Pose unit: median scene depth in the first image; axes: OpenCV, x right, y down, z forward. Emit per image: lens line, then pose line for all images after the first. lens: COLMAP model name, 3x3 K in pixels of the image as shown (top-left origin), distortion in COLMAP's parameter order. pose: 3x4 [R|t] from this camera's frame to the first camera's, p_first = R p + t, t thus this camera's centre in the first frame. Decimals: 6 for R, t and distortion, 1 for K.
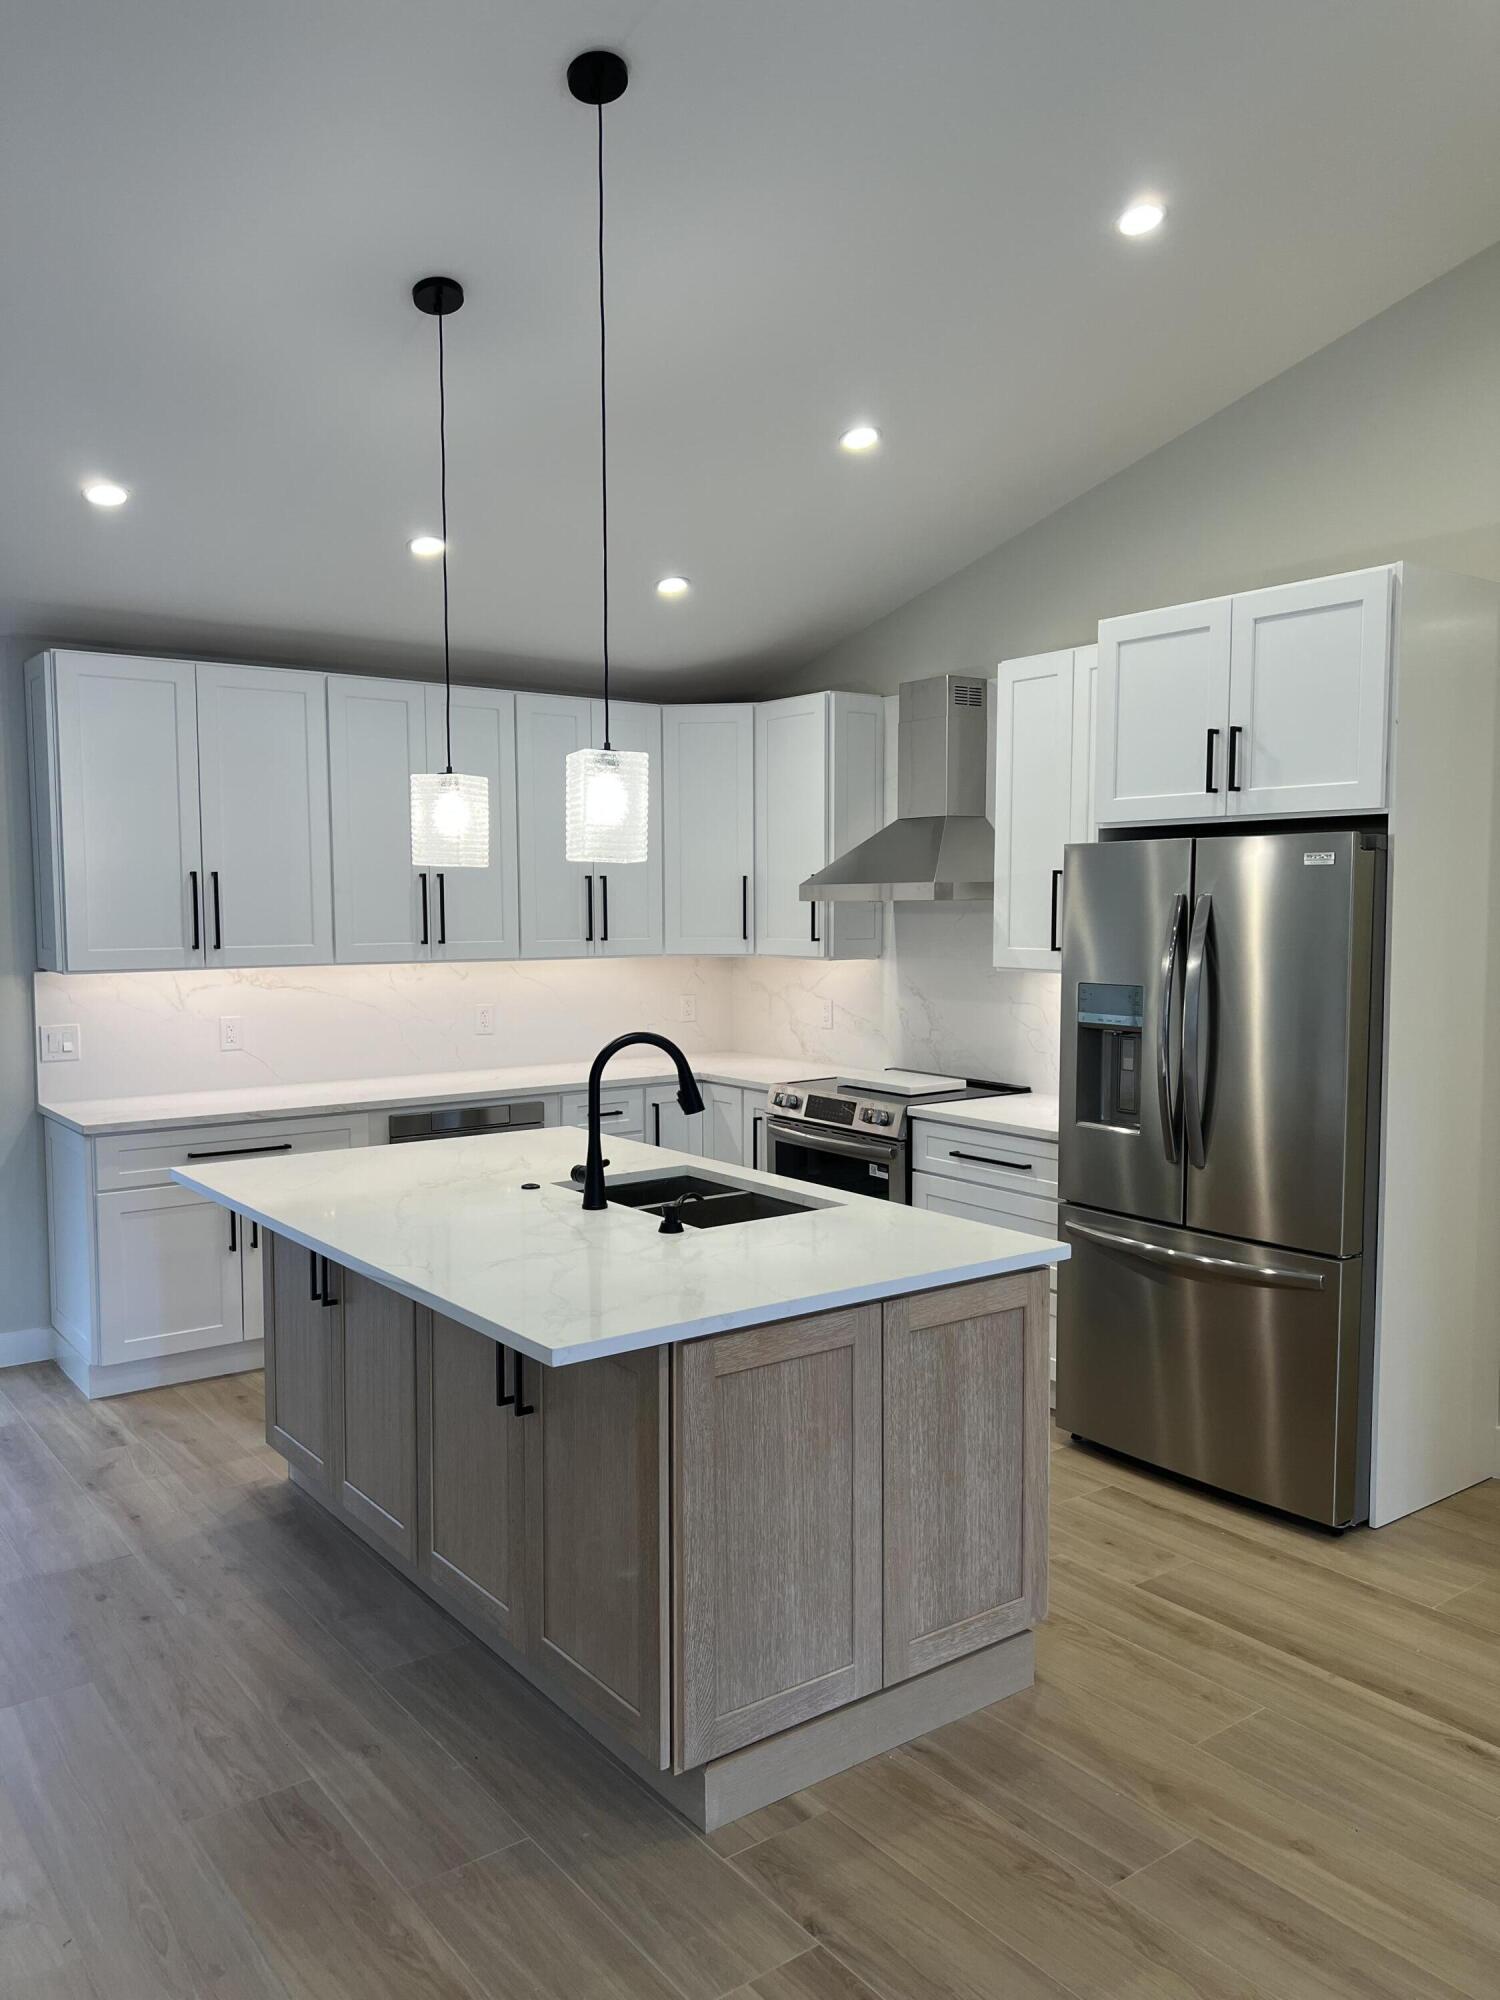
lens RADIAL K [[1508.5, 0, 750.0], [0, 1508.5, 1000.0], [0, 0, 1]] dist [0.012506, -0.009182]
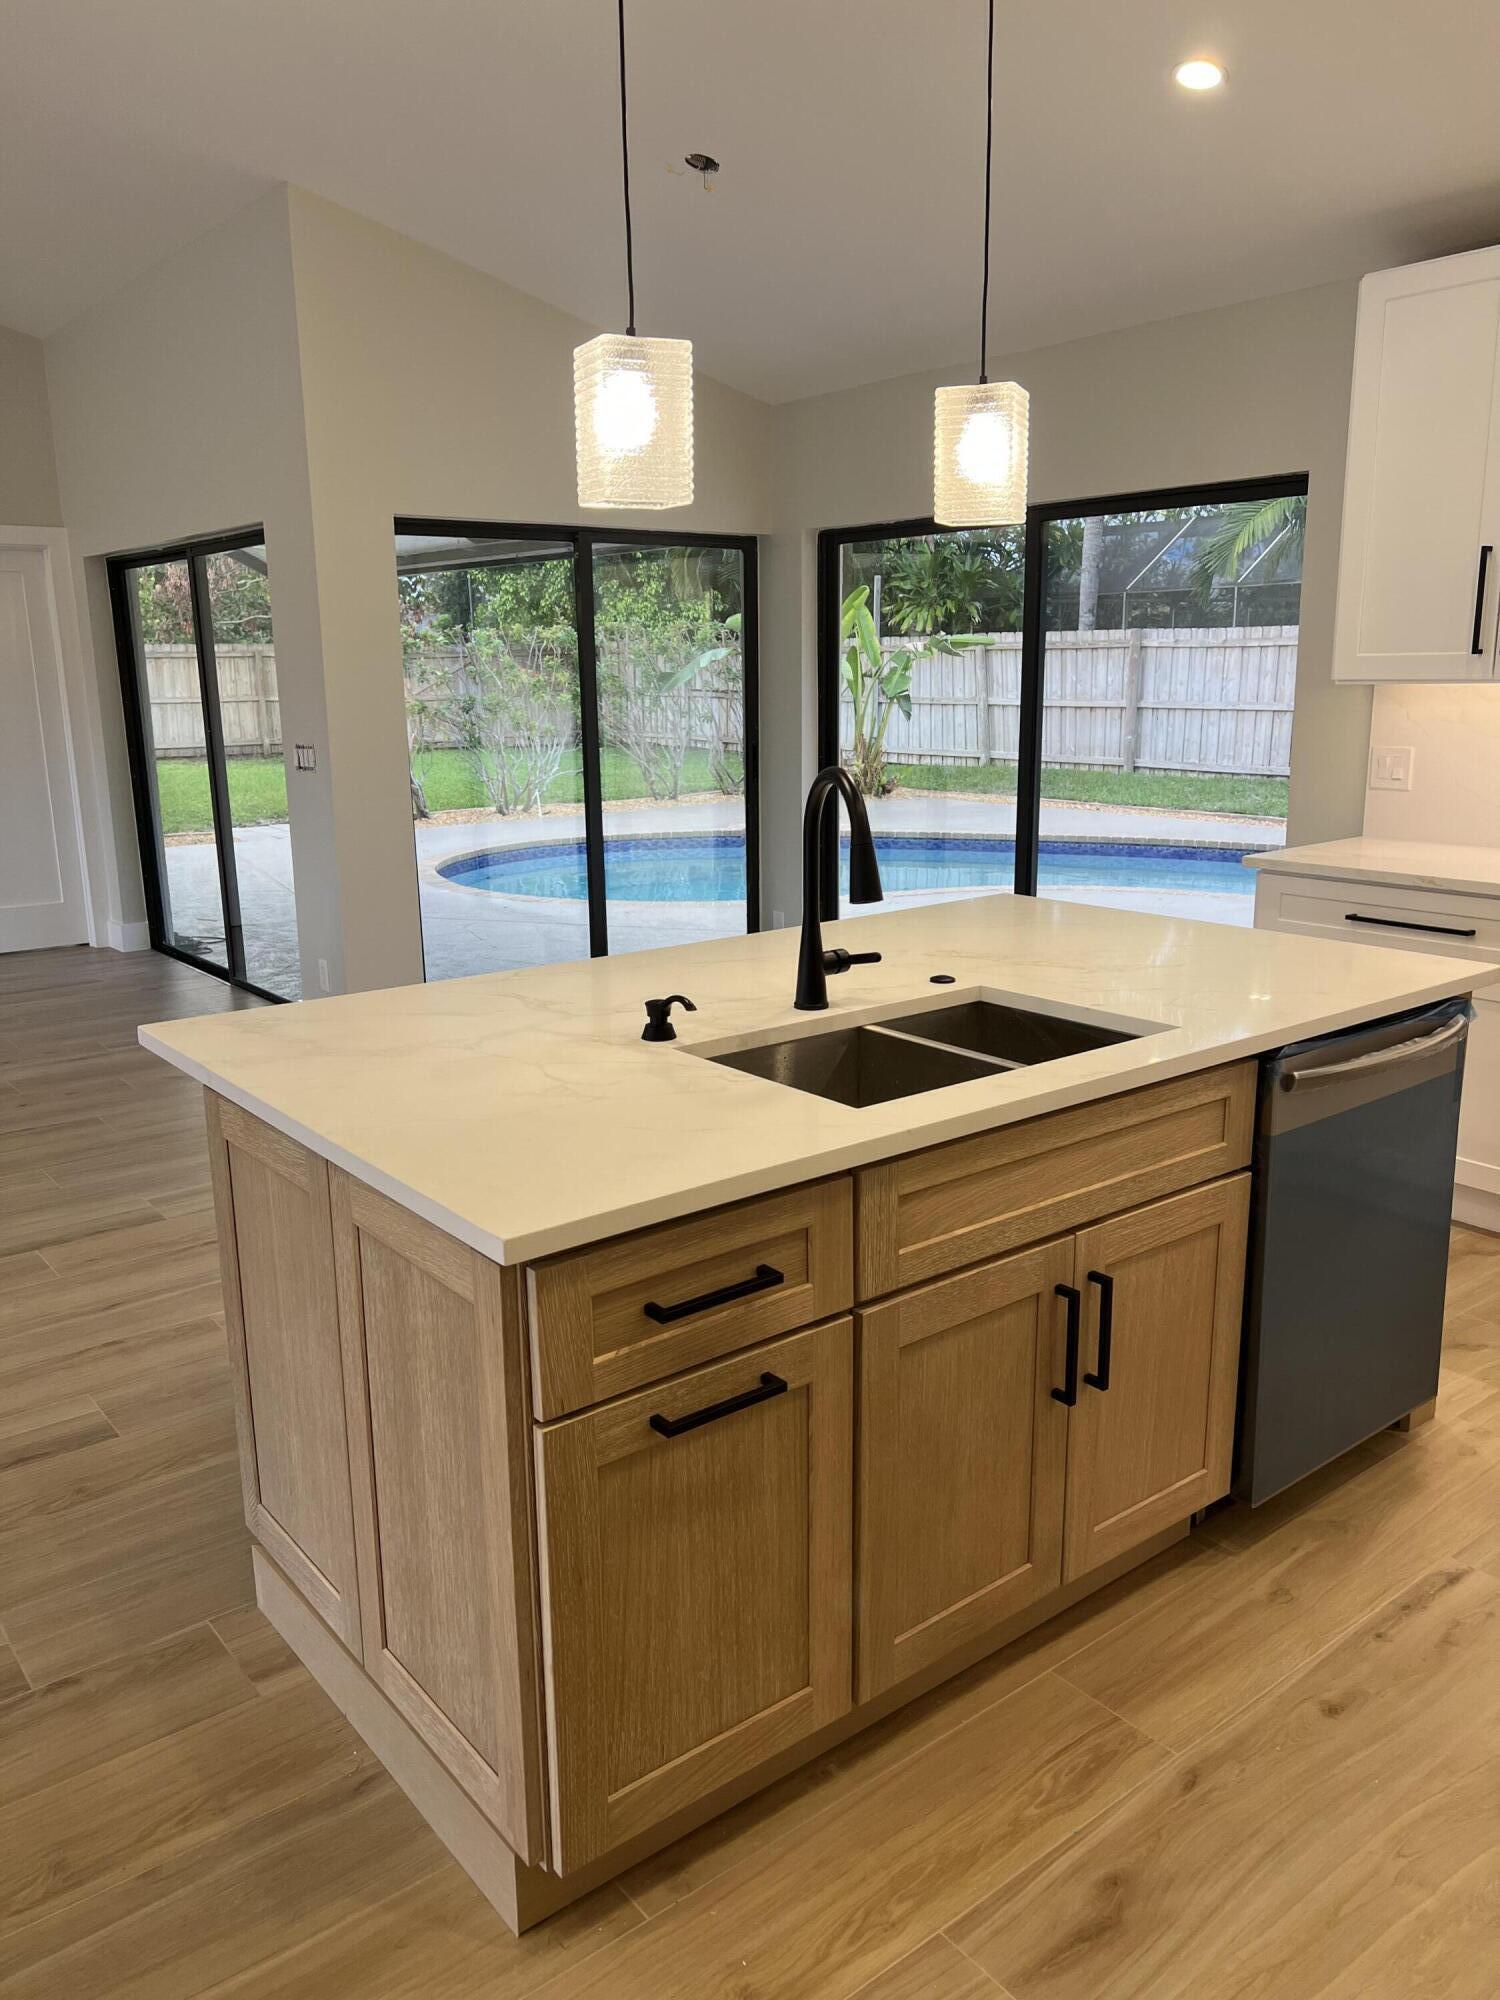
lens RADIAL K [[1508.5, 0, 750.0], [0, 1508.5, 1000.0], [0, 0, 1]] dist [0.012506, -0.009182]
pose [[0.034465, 0.223327, -0.974134, 0.736757], [-0.053141, 0.973744, 0.221358, -0.026064], [0.997992, 0.044138, 0.045428, 1.148400]]
